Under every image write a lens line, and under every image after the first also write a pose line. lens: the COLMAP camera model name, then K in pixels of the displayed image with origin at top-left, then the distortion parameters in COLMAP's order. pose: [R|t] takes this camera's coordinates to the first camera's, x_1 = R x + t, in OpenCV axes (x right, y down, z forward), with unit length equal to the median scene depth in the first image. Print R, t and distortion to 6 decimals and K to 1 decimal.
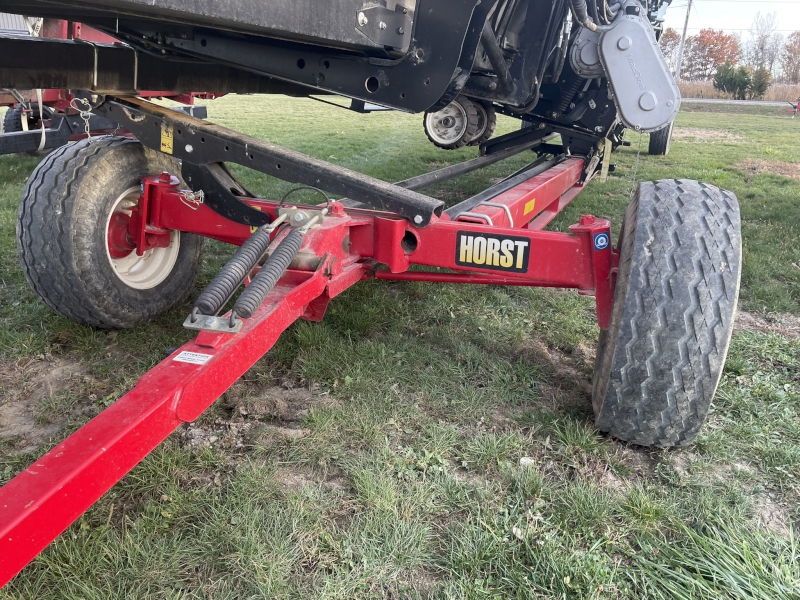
lens RADIAL K [[593.2, 0, 404.9], [0, 593.2, 303.7], [0, 0, 1]] dist [0.066172, 0.000186]
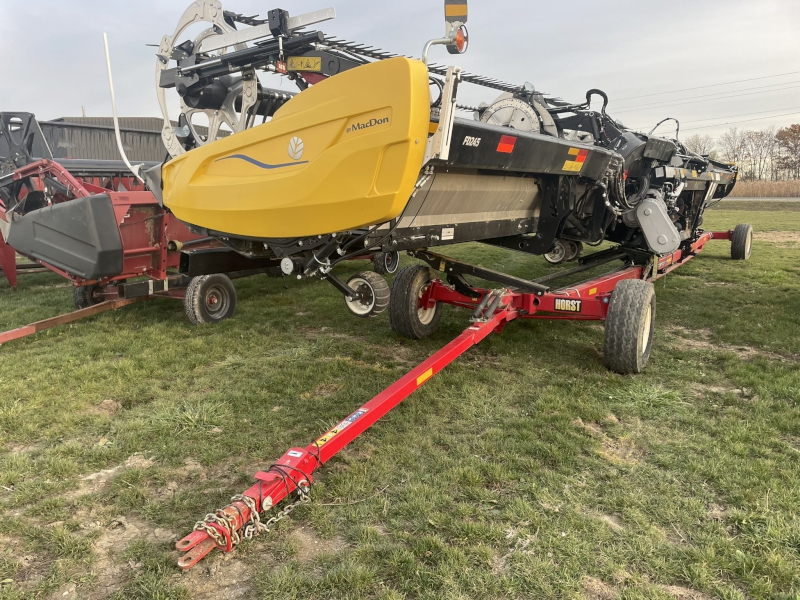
lens RADIAL K [[593.2, 0, 394.5], [0, 593.2, 307.2], [0, 0, 1]] dist [0.066172, 0.000186]
pose [[0.975314, 0.000737, -0.220823, -0.021807], [-0.036201, 0.986999, -0.156598, 0.360639], [0.217836, 0.160727, 0.962660, -1.712440]]
